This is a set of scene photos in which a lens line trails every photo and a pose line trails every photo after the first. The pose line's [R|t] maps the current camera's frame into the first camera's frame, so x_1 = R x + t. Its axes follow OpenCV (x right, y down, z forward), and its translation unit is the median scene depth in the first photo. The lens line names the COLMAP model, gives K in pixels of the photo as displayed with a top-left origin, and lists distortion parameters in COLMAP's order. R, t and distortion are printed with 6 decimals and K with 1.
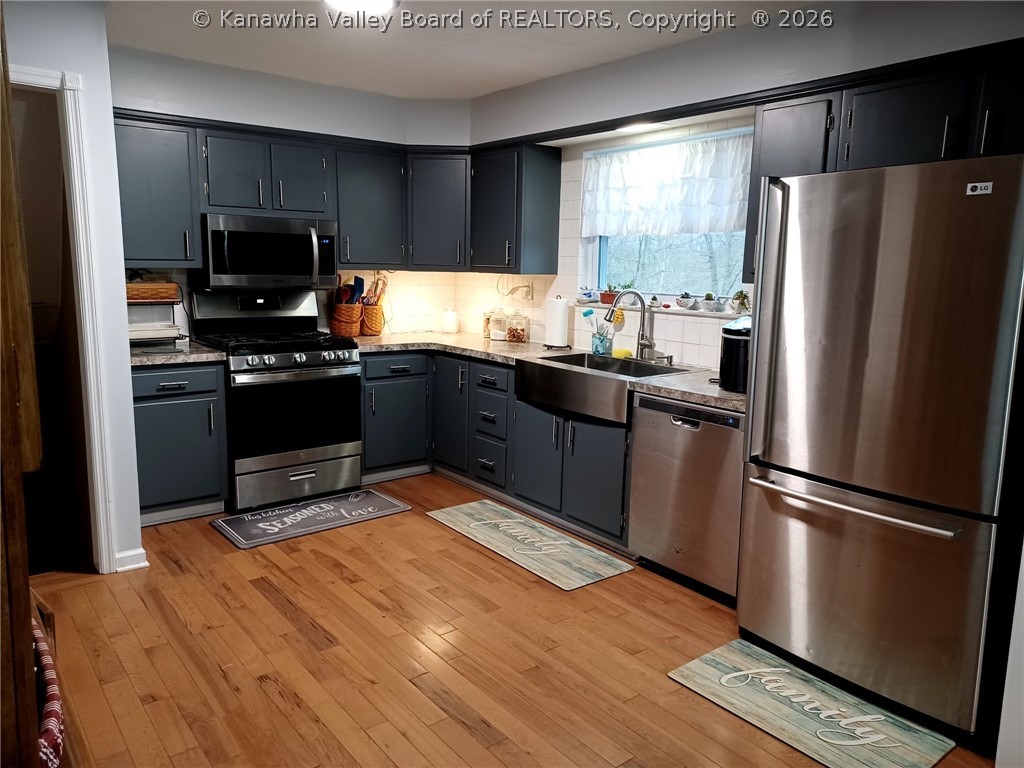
lens RADIAL K [[760.8, 0, 512.0], [0, 760.8, 384.0], [0, 0, 1]] dist [0.093073, -0.007158]
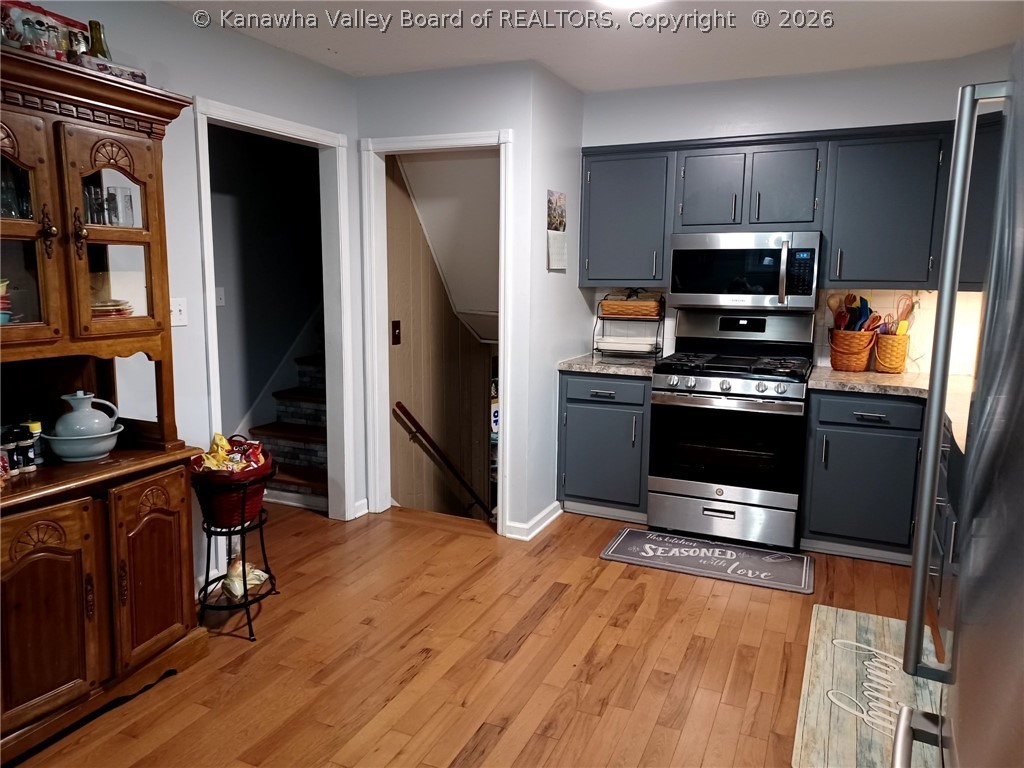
lens RADIAL K [[760.8, 0, 512.0], [0, 760.8, 384.0], [0, 0, 1]] dist [0.093073, -0.007158]
pose [[0.456523, 0.115976, -0.882120, 0.427199], [-0.149638, 0.987353, 0.052370, -0.045485], [0.877038, 0.108091, 0.468104, 0.364384]]
